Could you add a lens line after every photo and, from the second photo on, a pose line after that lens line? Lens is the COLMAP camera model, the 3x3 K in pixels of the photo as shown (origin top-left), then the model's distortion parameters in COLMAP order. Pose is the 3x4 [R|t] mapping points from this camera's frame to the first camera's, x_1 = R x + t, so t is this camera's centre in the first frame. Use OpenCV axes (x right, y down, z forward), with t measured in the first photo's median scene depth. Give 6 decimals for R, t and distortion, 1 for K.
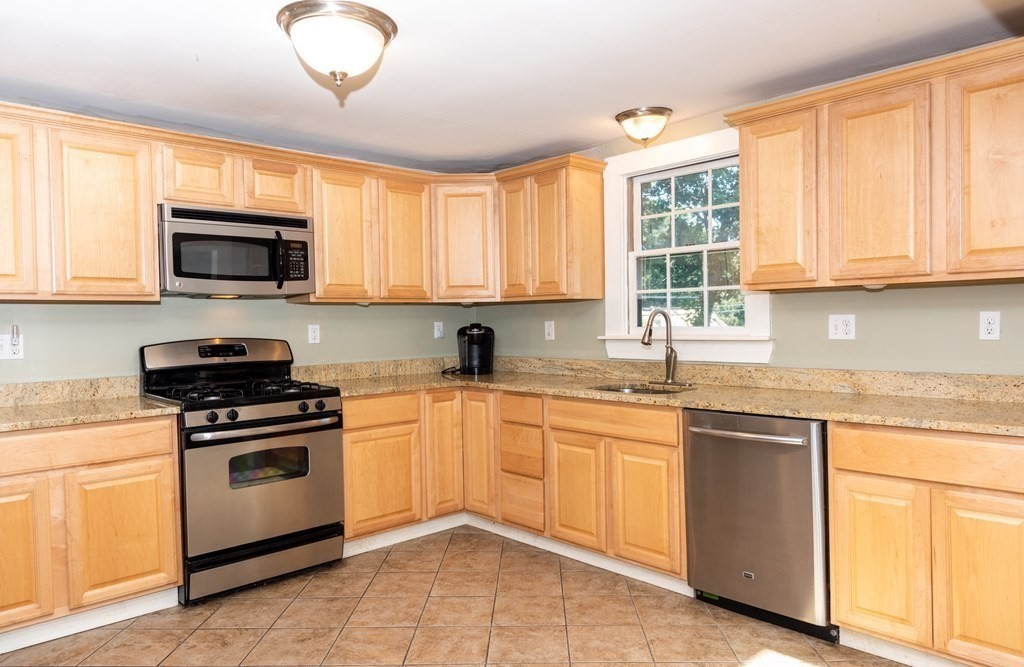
lens RADIAL K [[673.7, 0, 509.7], [0, 673.7, 335.1], [0, 0, 1]] dist [-0.002125, -0.001892]
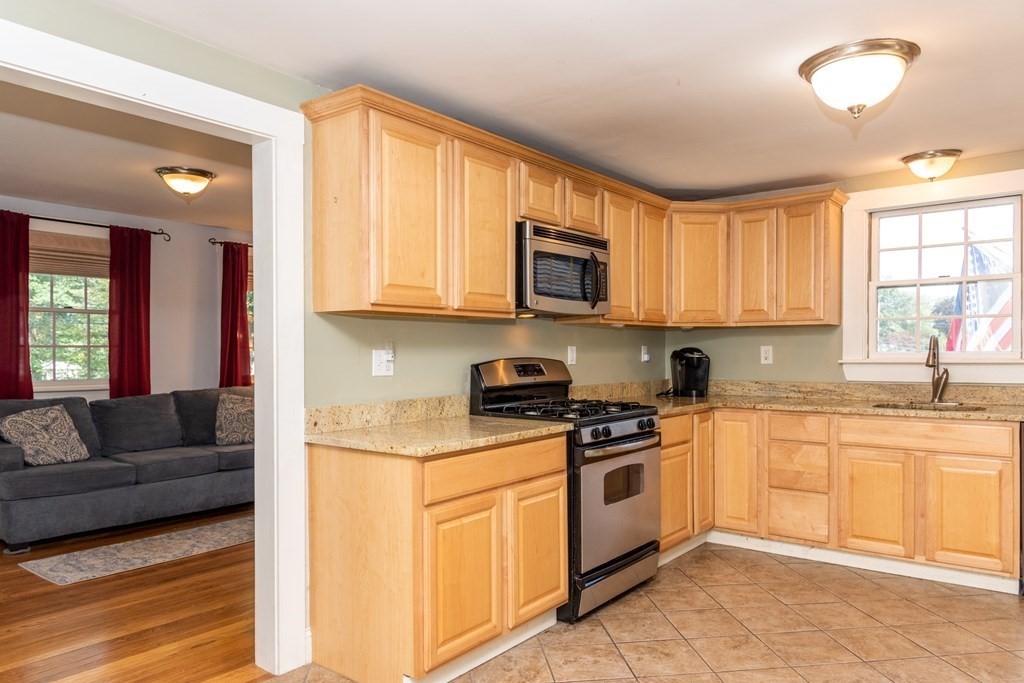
lens RADIAL K [[688.0, 0, 521.6], [0, 688.0, 354.9], [0, 0, 1]] dist [0.007604, -0.008886]
pose [[0.989473, 0.010041, 0.144372, -0.608257], [-0.007571, 0.999816, -0.017651, 0.019436], [-0.144523, 0.016372, 0.989366, -0.006209]]
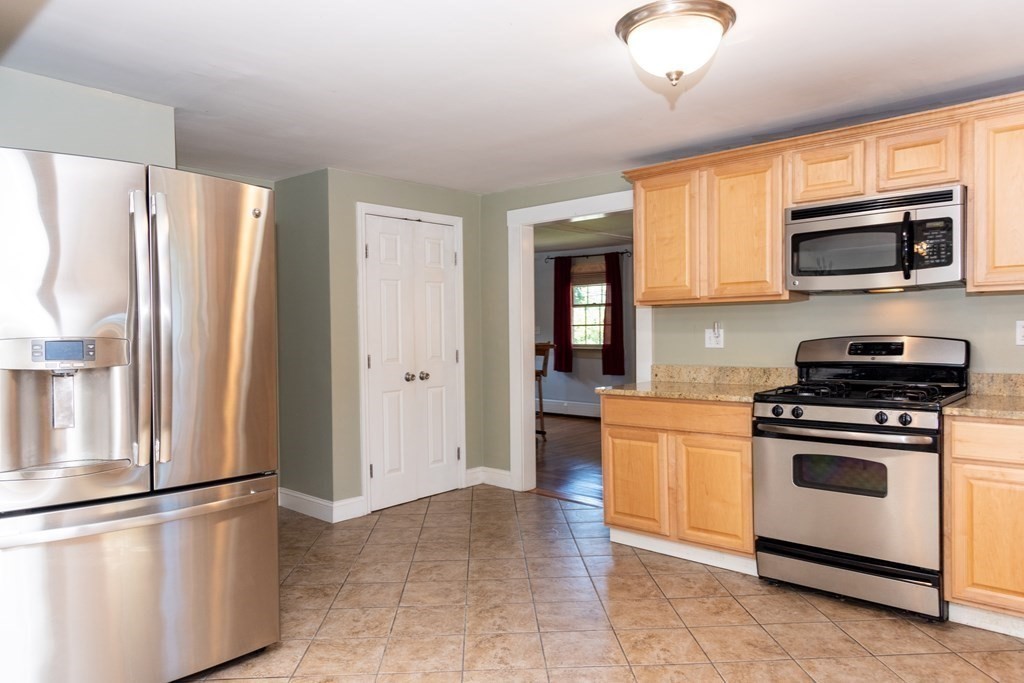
lens RADIAL K [[688.0, 0, 519.3], [0, 688.0, 344.3], [0, 0, 1]] dist [0.007604, -0.008886]
pose [[0.081733, 0.038606, -0.995906, 0.503955], [-0.003382, 0.999254, 0.038458, -0.018506], [0.996648, 0.000225, 0.081803, 0.445823]]
